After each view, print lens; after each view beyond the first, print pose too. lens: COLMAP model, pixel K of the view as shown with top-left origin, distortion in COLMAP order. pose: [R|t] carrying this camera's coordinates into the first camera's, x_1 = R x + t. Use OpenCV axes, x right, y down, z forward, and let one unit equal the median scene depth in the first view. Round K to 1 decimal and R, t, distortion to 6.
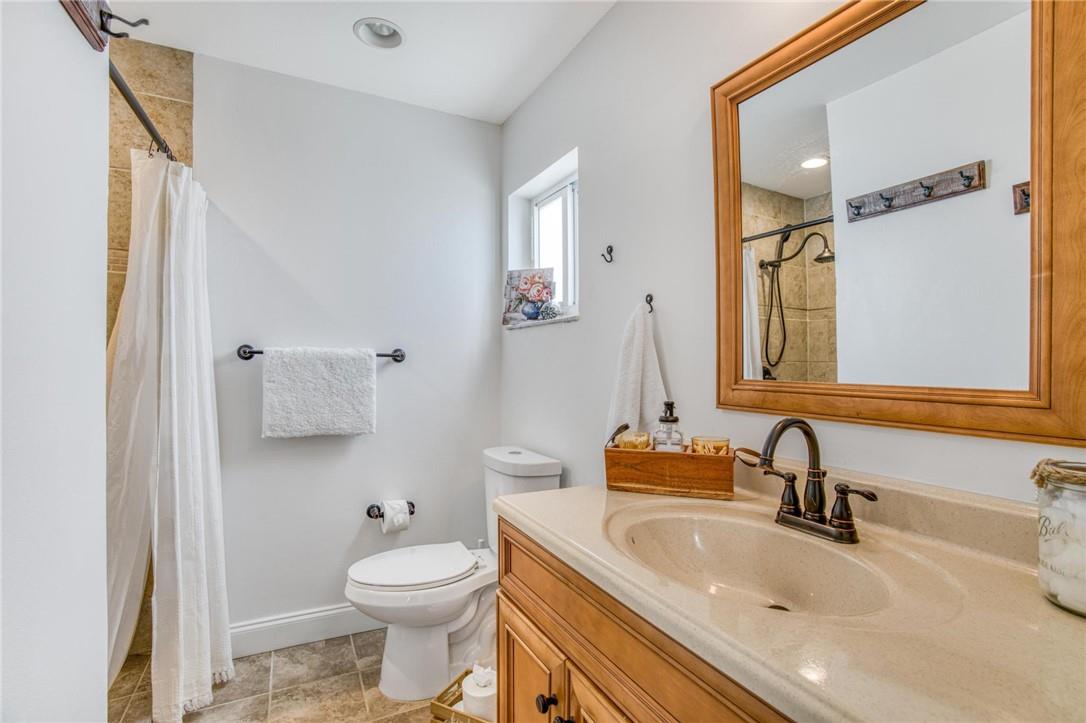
lens RADIAL K [[499.3, 0, 538.3], [0, 499.3, 368.7], [0, 0, 1]] dist [-0.028216, 0.001085]
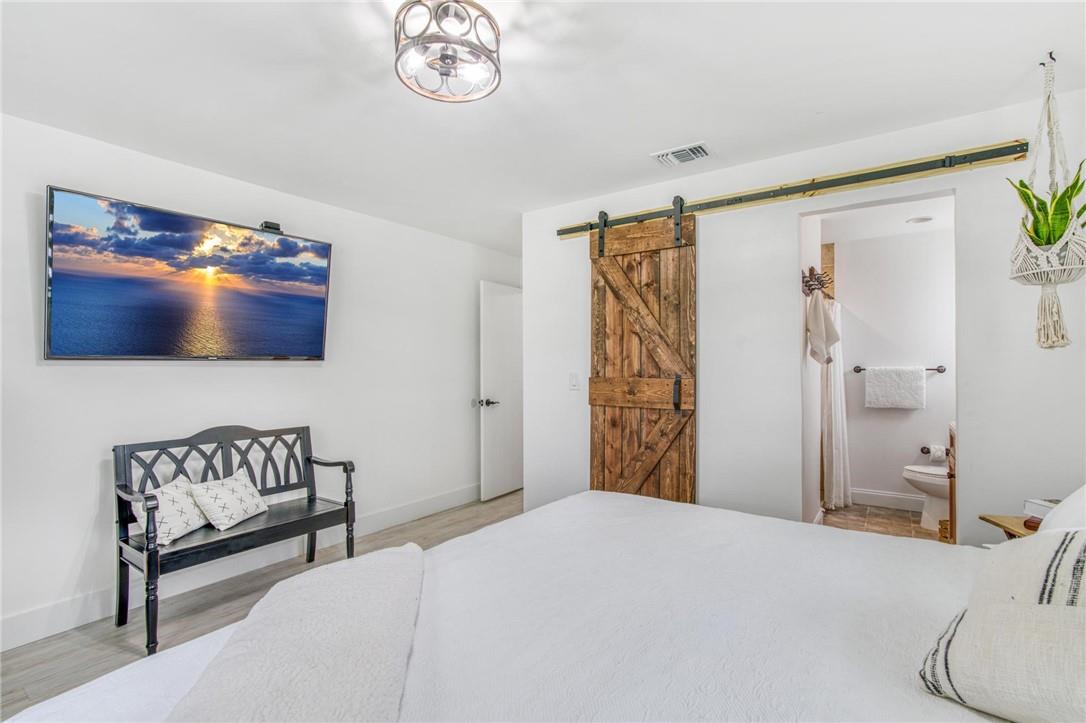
lens RADIAL K [[499.3, 0, 538.4], [0, 499.3, 367.1], [0, 0, 1]] dist [-0.028216, 0.001085]
pose [[0.446335, -0.019495, -0.894654, 0.754408], [-0.001546, 0.999744, -0.022556, 0.009070], [0.894865, 0.011451, 0.446191, -1.275863]]
